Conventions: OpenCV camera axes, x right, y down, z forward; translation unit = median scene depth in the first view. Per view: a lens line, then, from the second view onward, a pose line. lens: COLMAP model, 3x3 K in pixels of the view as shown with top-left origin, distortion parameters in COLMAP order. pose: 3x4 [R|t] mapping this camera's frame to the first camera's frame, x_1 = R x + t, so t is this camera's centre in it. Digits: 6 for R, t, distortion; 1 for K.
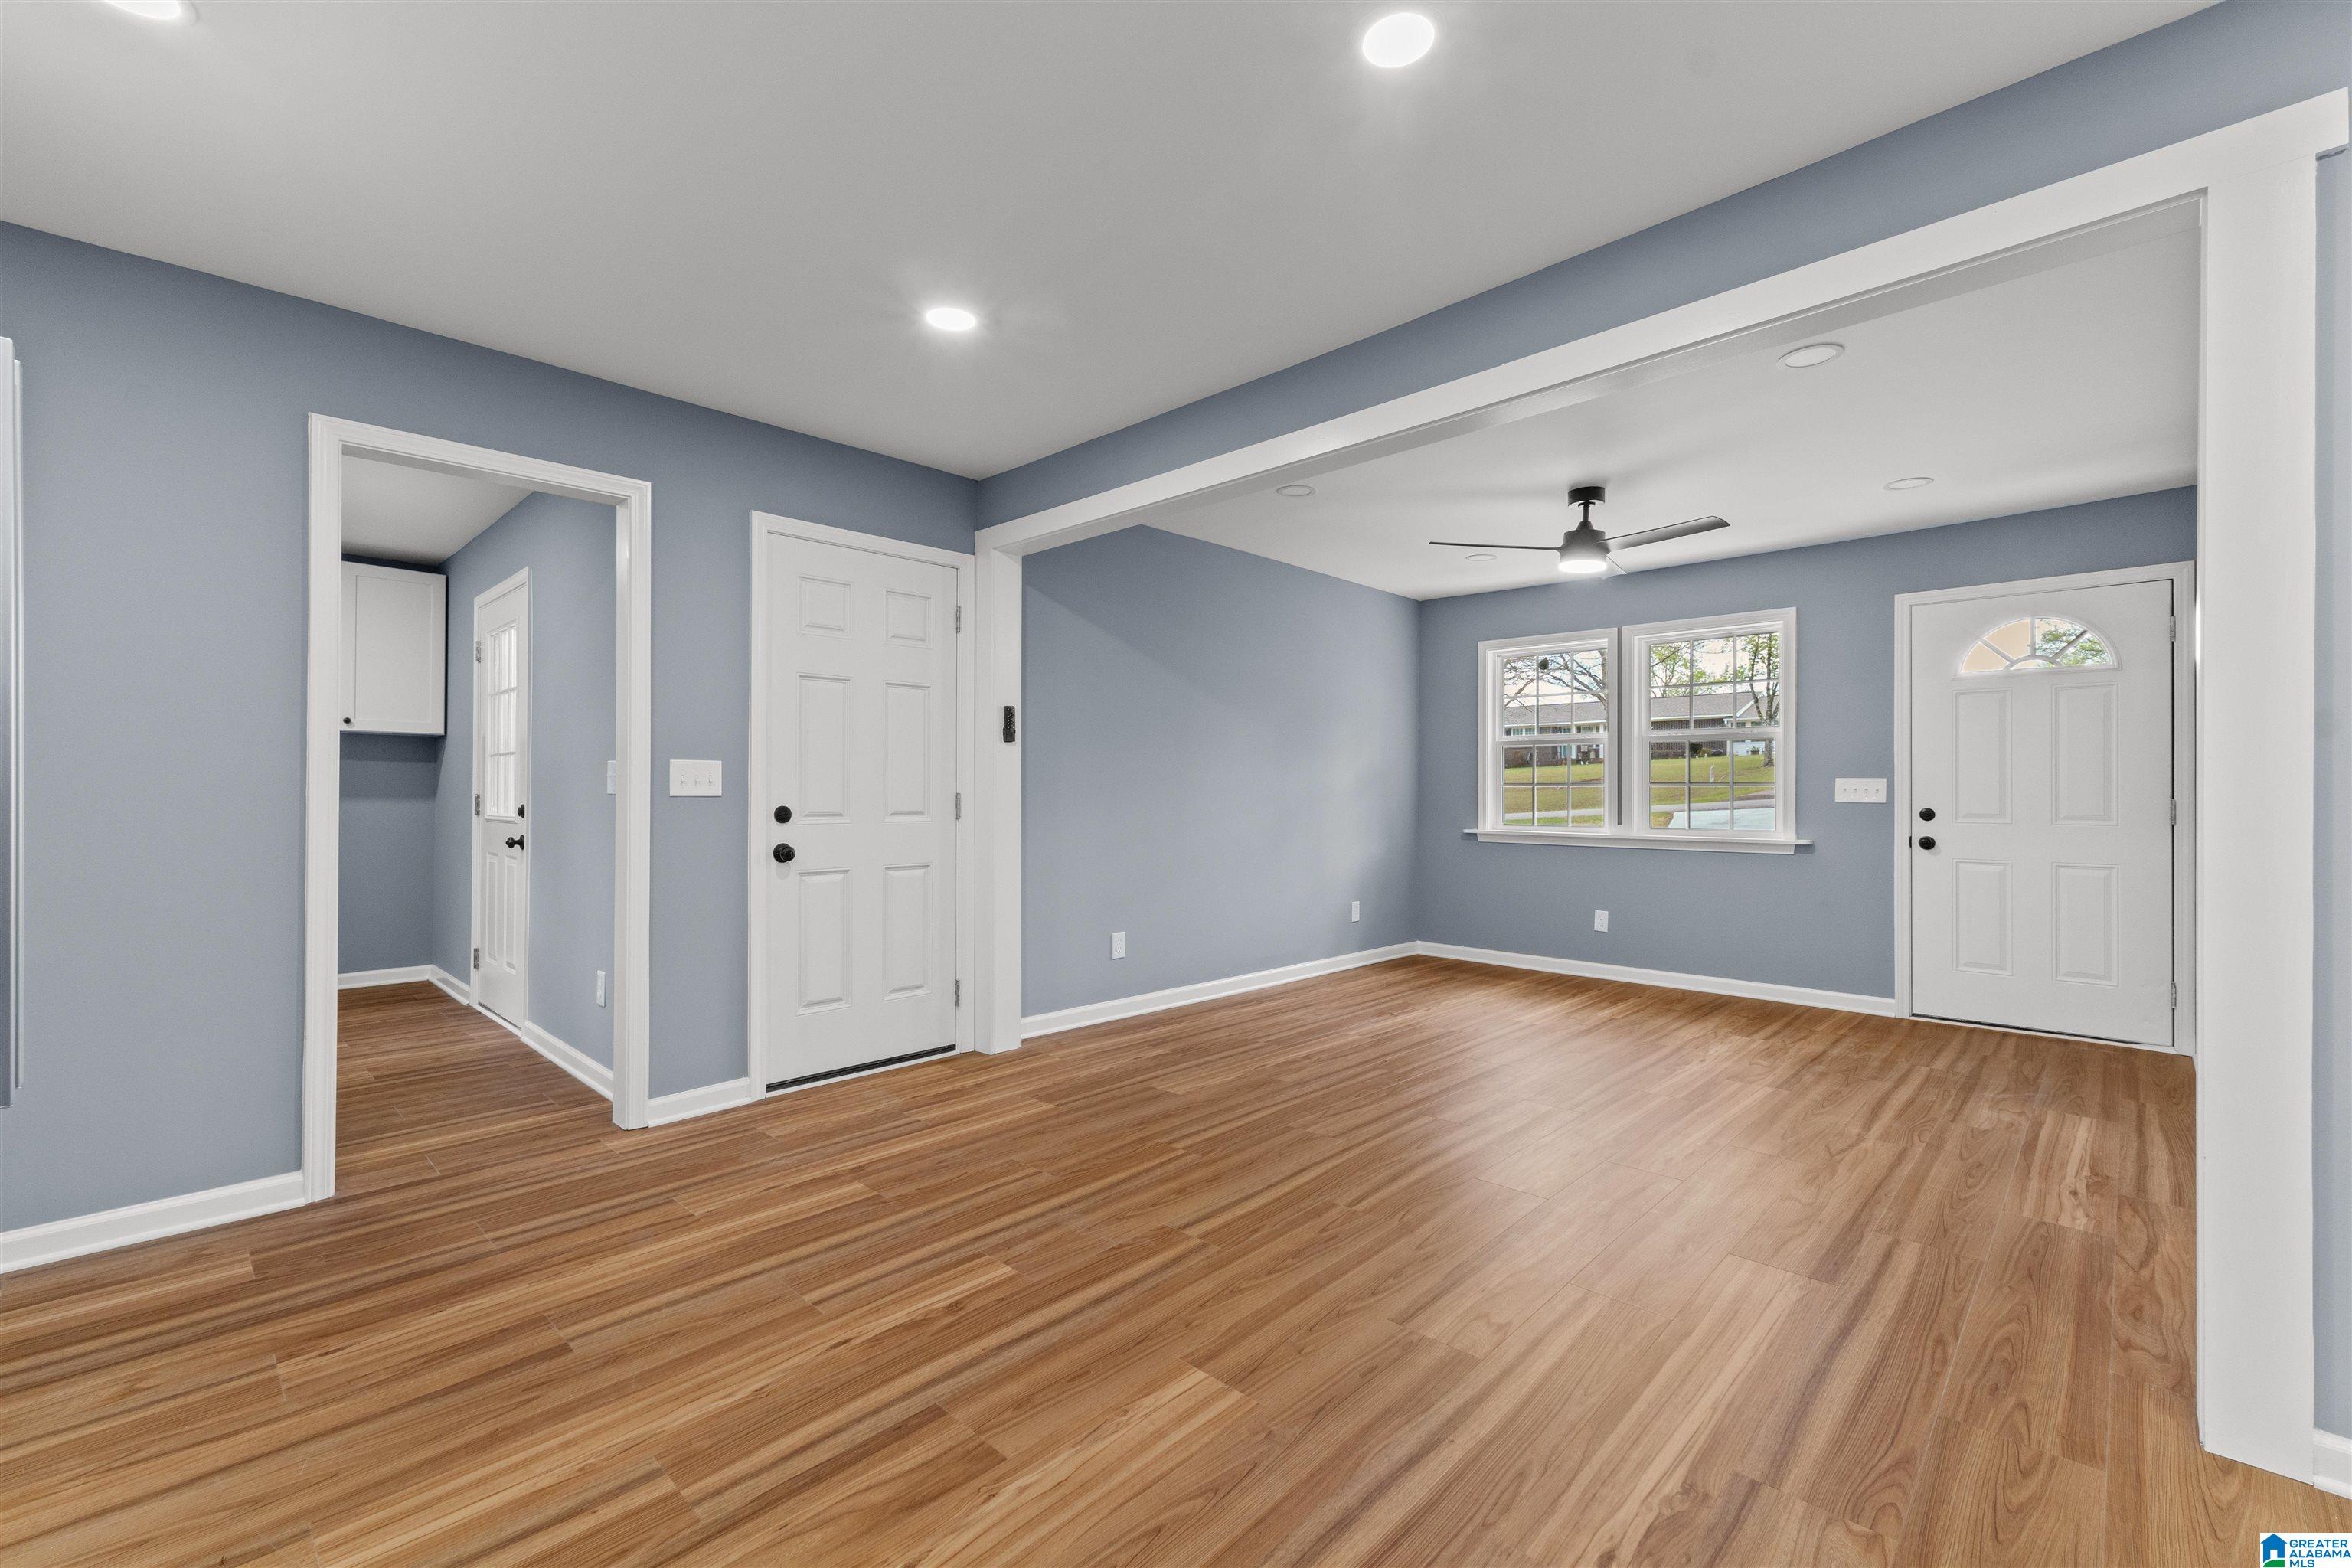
lens RADIAL K [[992.8, 0, 1181.2], [0, 992.8, 791.5], [0, 0, 1]] dist [0.004820, 0.000135]
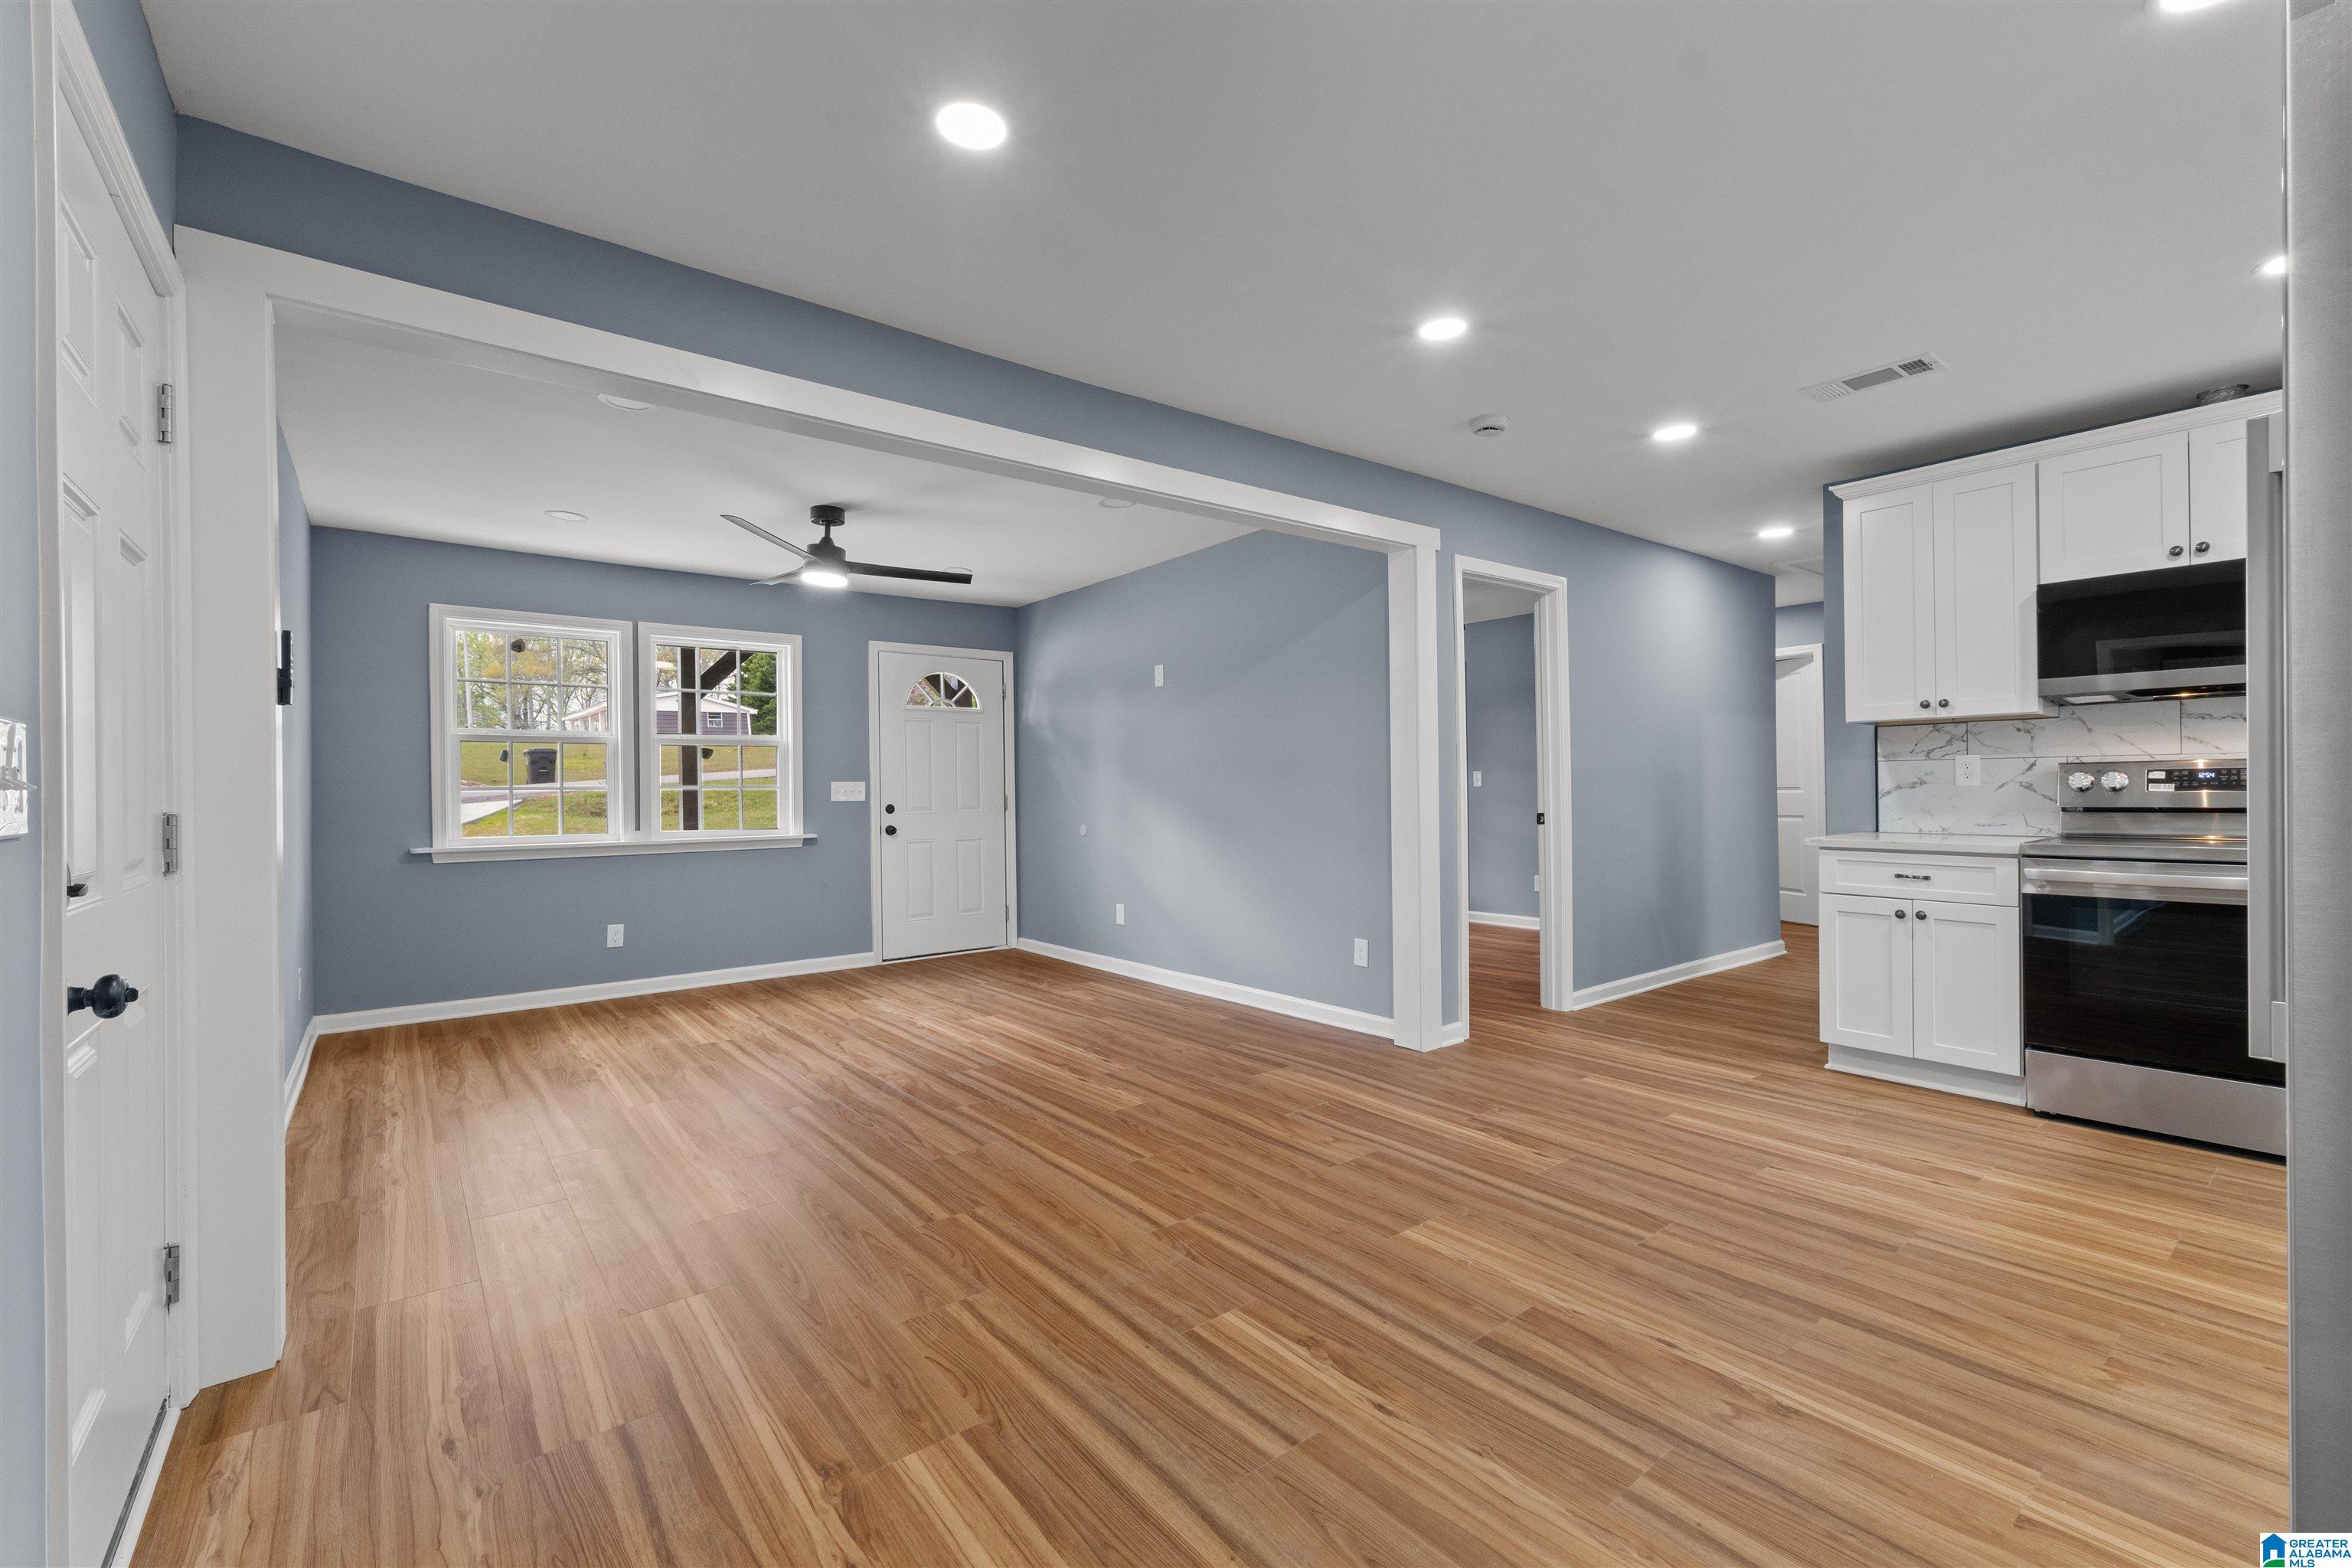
lens RADIAL K [[992.8, 0, 1181.2], [0, 992.8, 791.5], [0, 0, 1]] dist [0.004820, 0.000135]
pose [[0.131328, -0.008771, 0.991300, -0.965707], [0.010434, 0.999918, 0.007465, -0.011255], [-0.991284, 0.009363, 0.131408, 0.812725]]
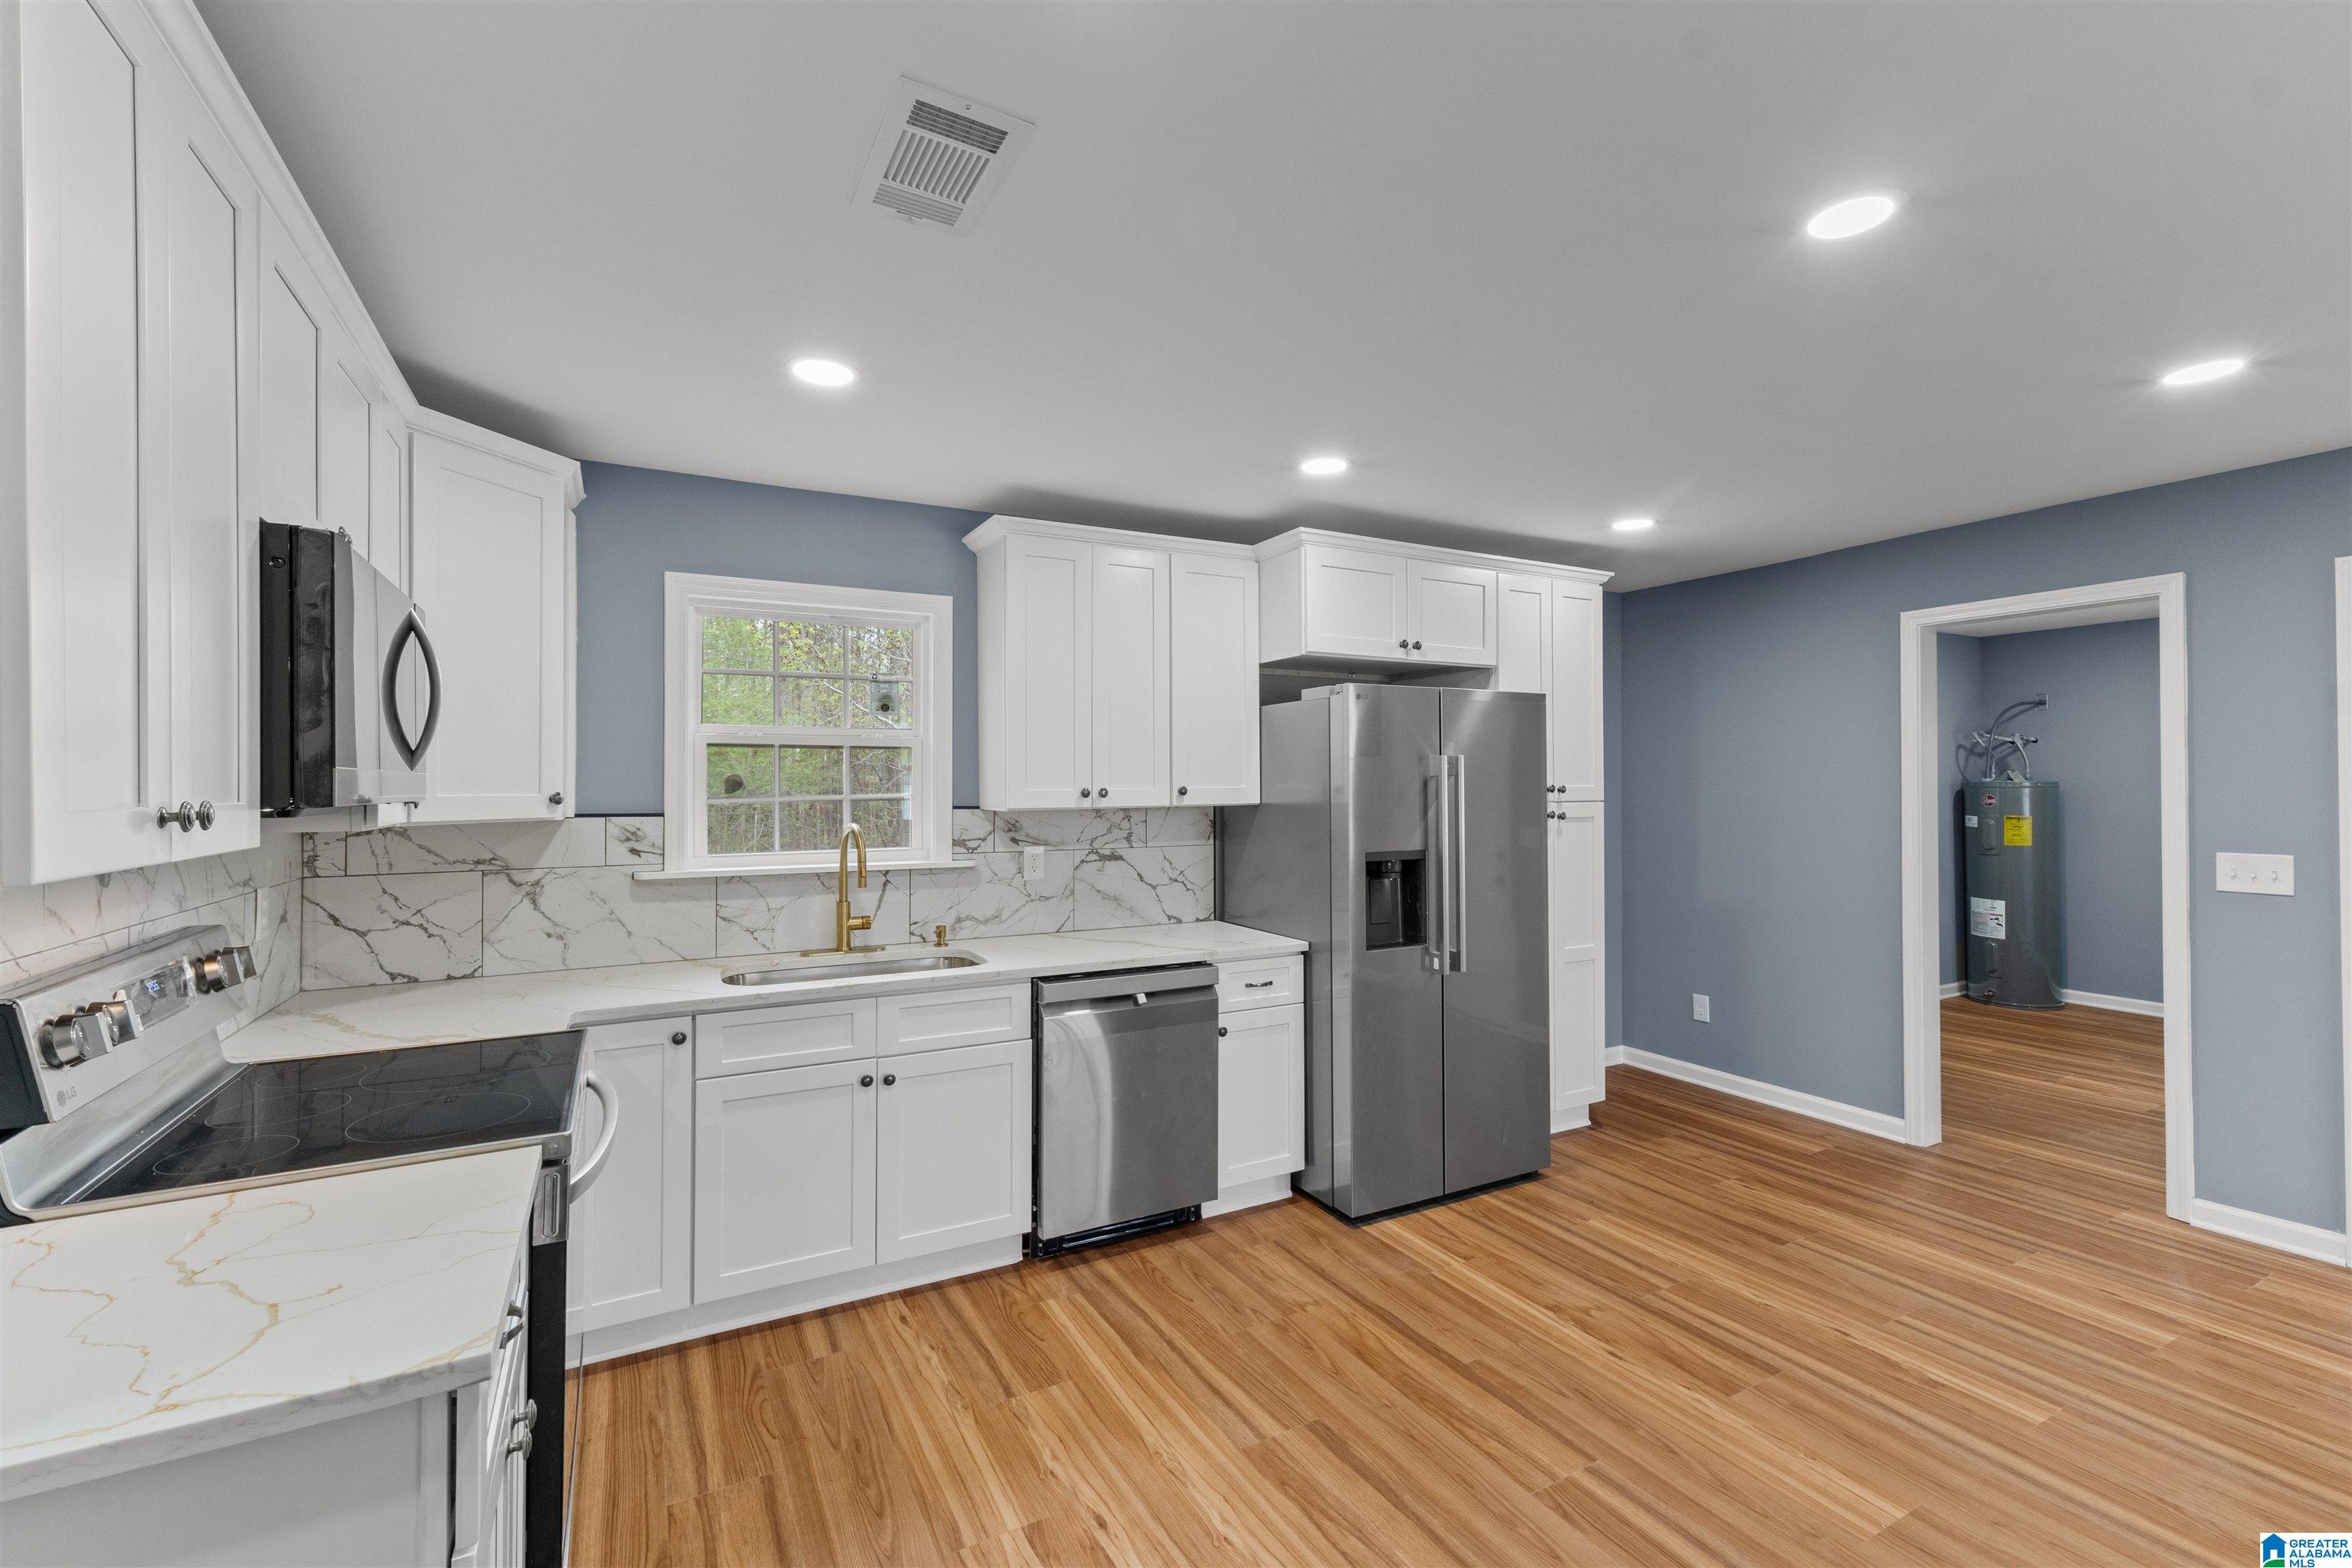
lens RADIAL K [[1001.8, 0, 1182.7], [0, 1001.8, 769.1], [0, 0, 1]] dist [0.001411, -0.000196]
pose [[-0.300652, -0.012543, -0.953651, 0.913098], [0.003904, 0.999889, -0.014382, -0.132103], [0.953726, -0.008047, -0.300570, 0.440871]]
